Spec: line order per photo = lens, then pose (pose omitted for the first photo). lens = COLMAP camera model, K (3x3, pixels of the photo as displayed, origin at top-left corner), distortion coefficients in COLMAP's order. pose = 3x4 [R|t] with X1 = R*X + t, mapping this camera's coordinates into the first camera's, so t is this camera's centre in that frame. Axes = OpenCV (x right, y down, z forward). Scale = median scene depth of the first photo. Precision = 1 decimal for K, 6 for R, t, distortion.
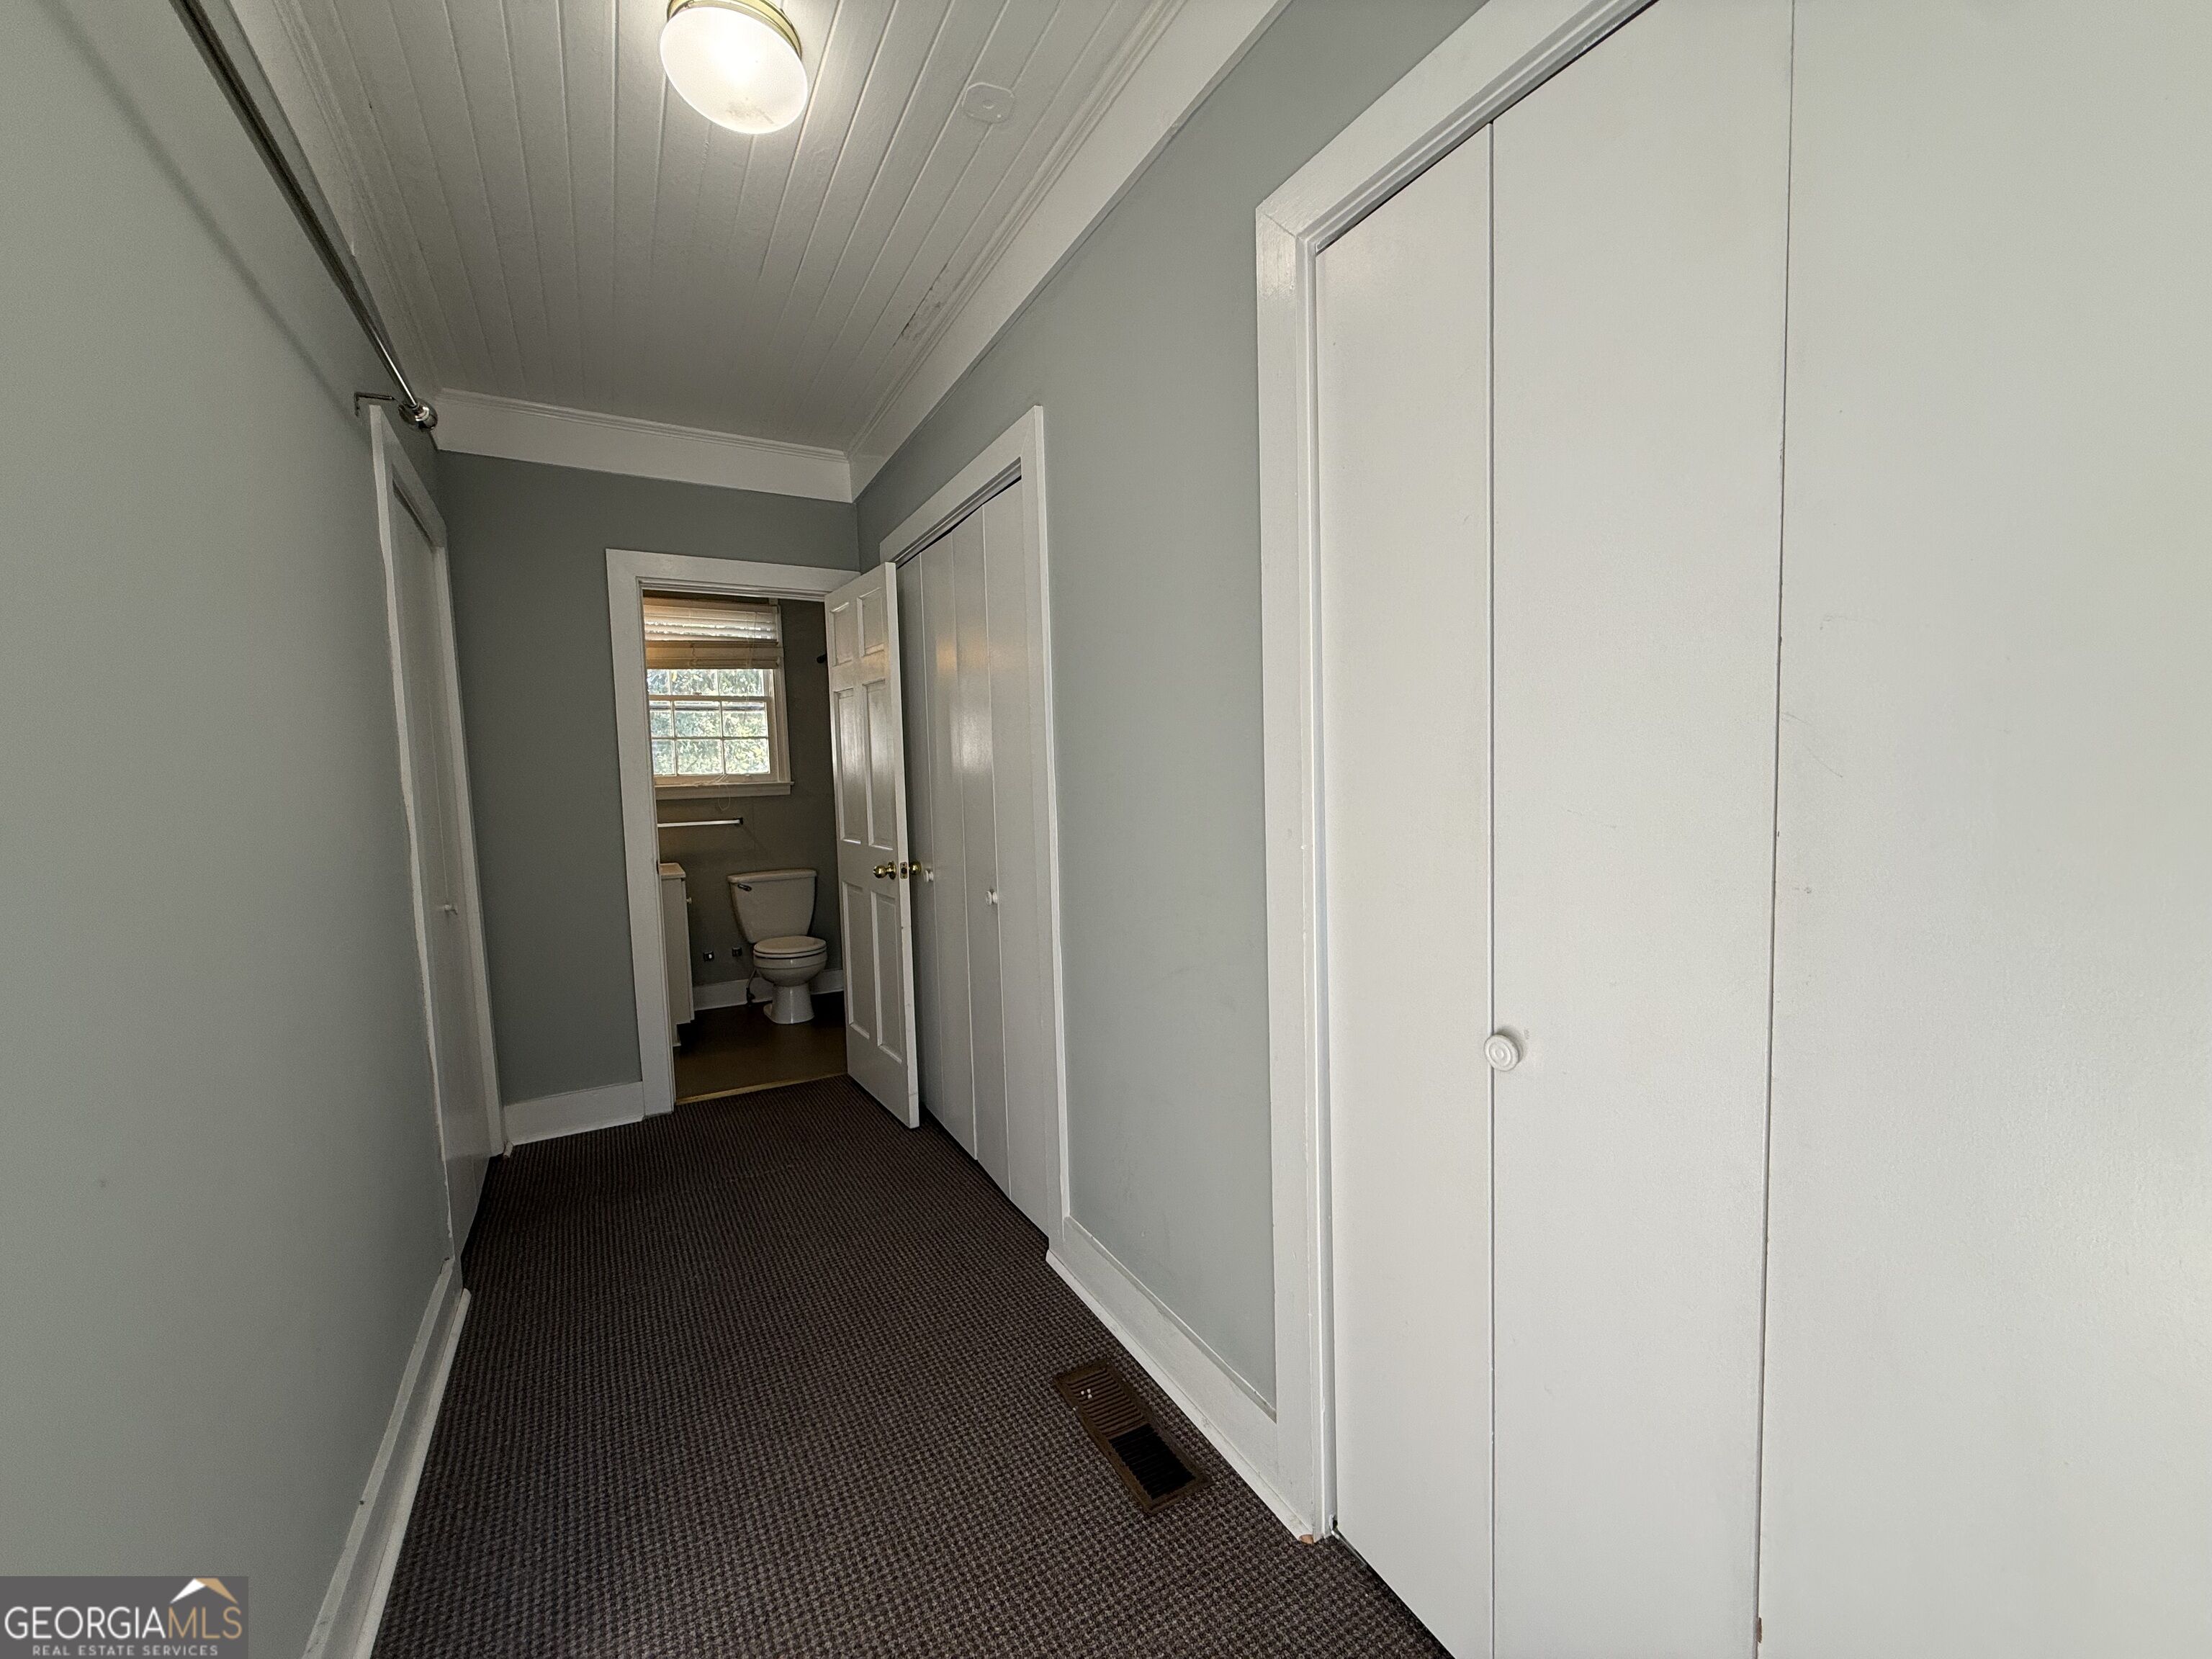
lens RADIAL K [[882.4, 0, 1105.3], [0, 882.4, 840.4], [0, 0, 1]] dist [0.002413, -0.000538]
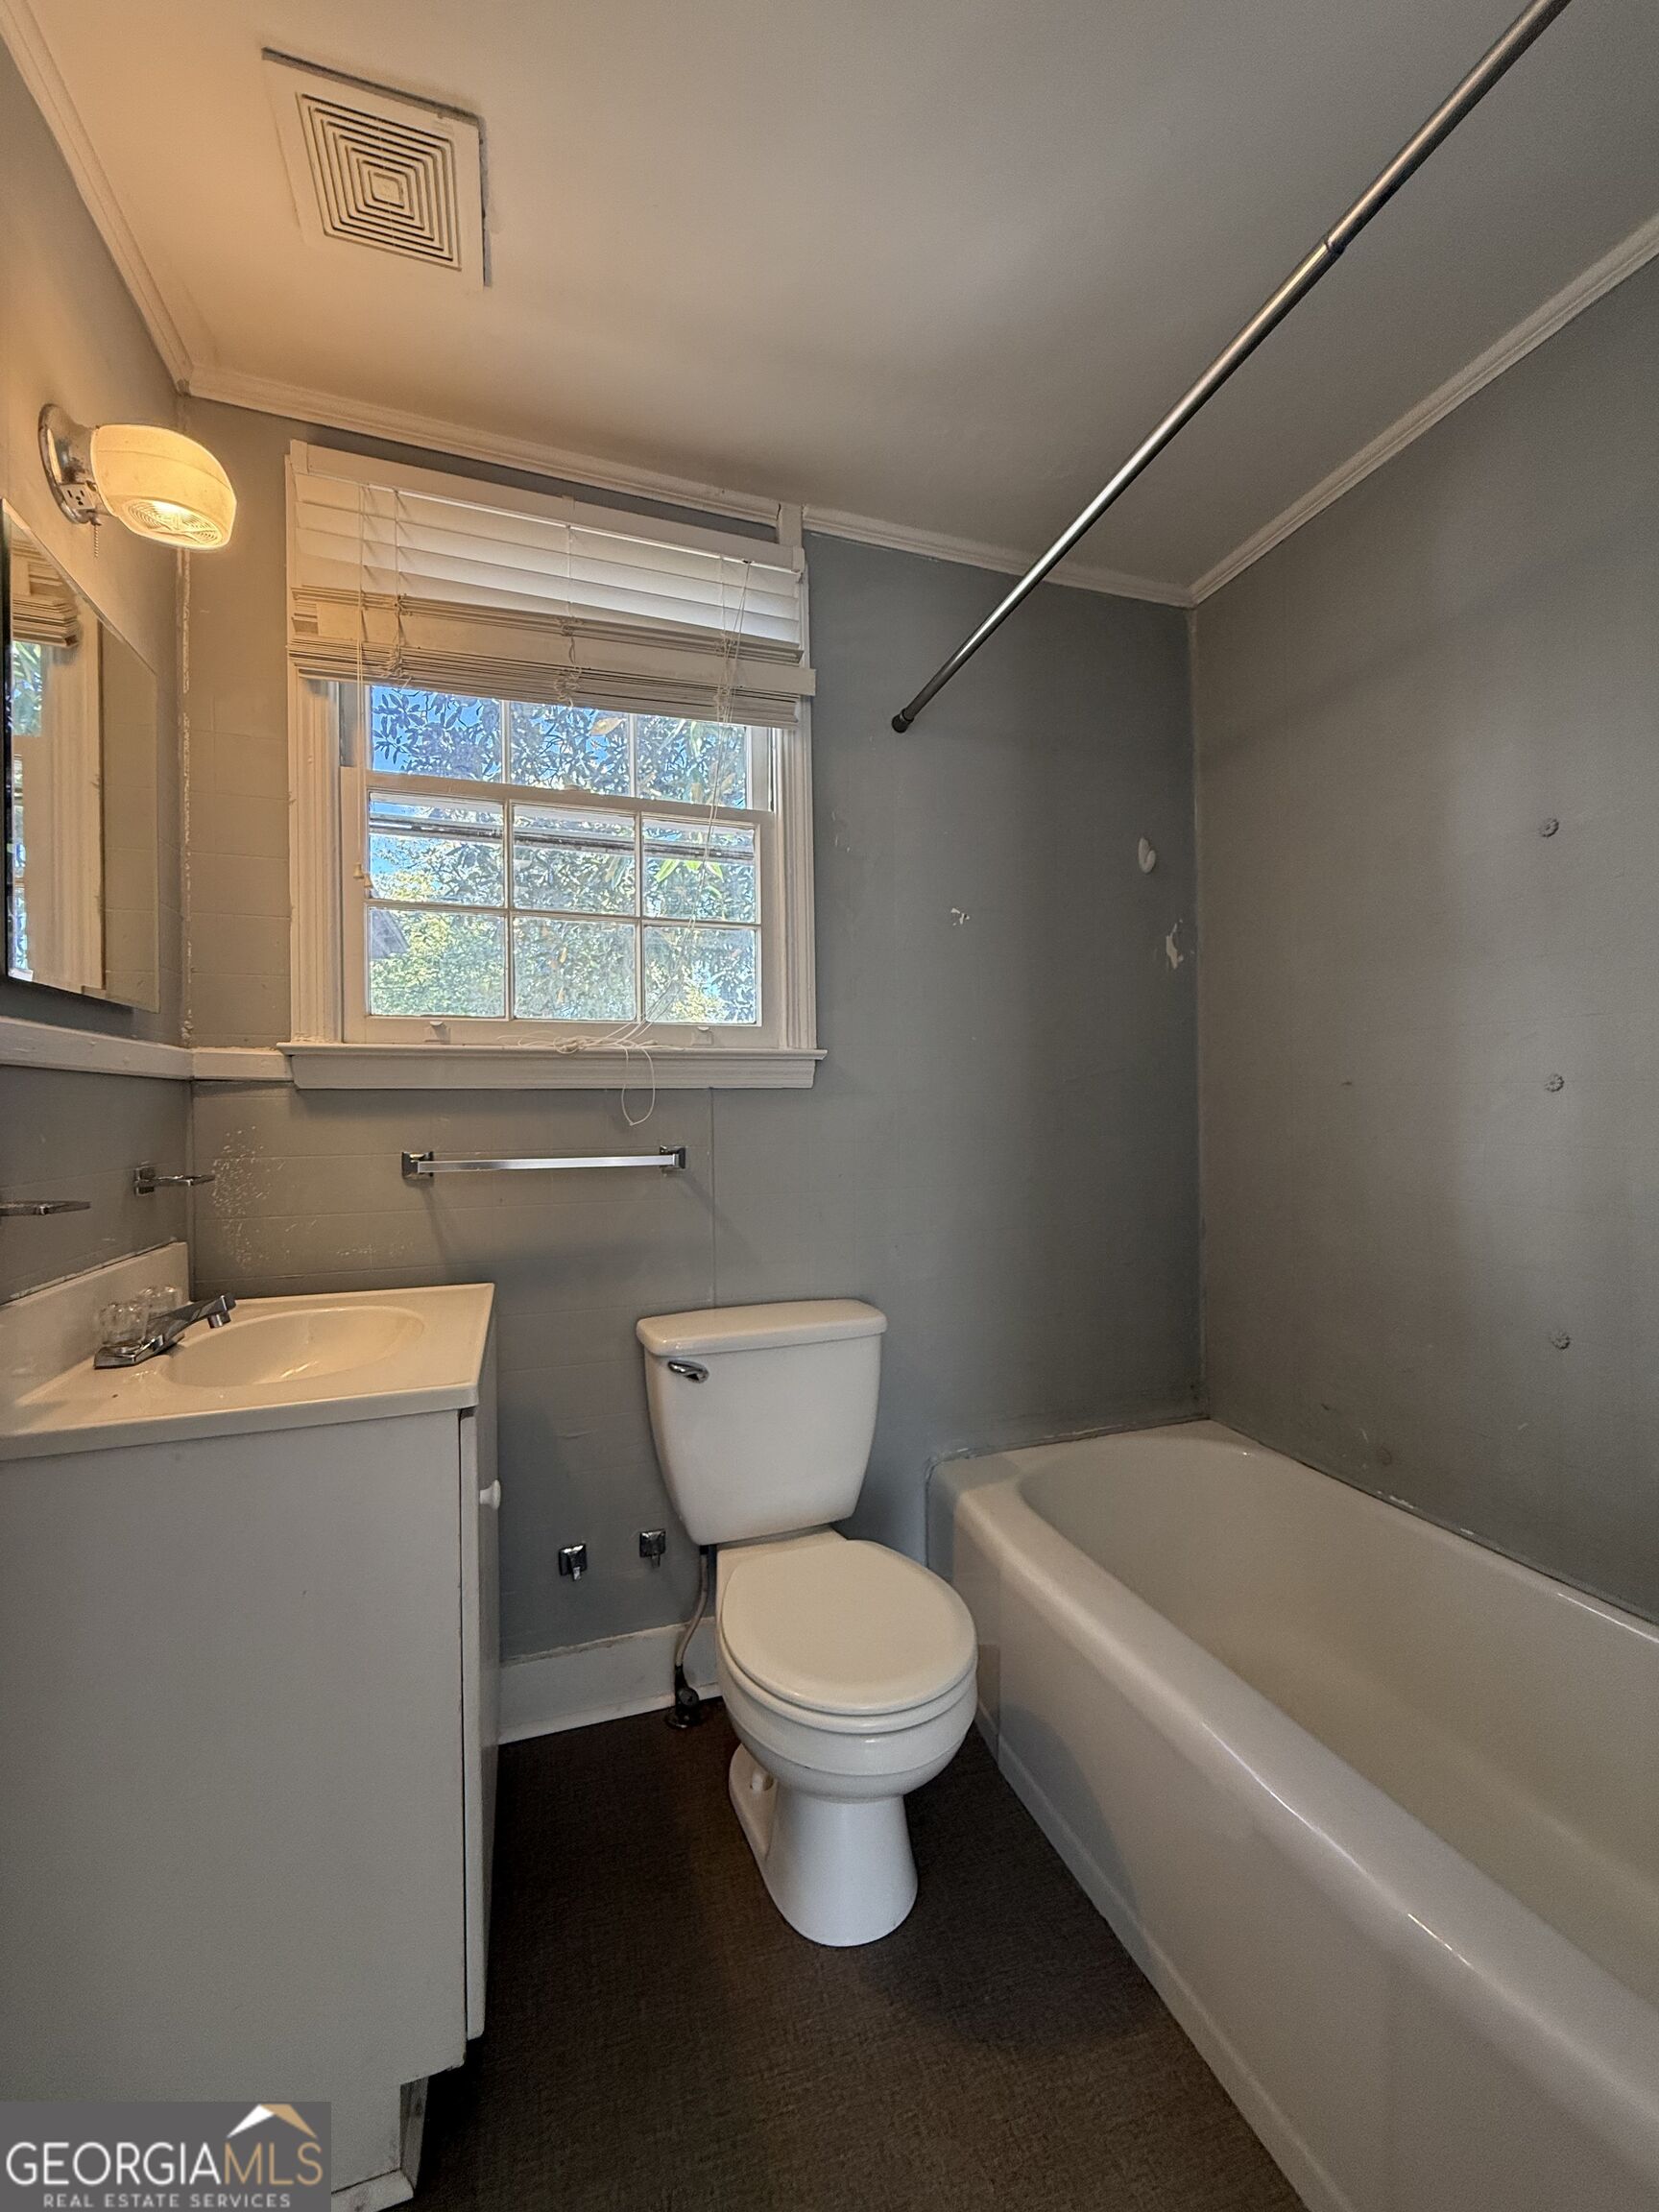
lens RADIAL K [[882.4, 0, 827.7], [0, 882.4, 1102.4], [0, 0, 1]] dist [0.002413, -0.000538]
pose [[0.983221, 0.018186, -0.181511, -0.294443], [-0.030443, 0.997423, -0.064972, -0.023441], [0.179861, 0.069408, 0.981240, 0.671508]]
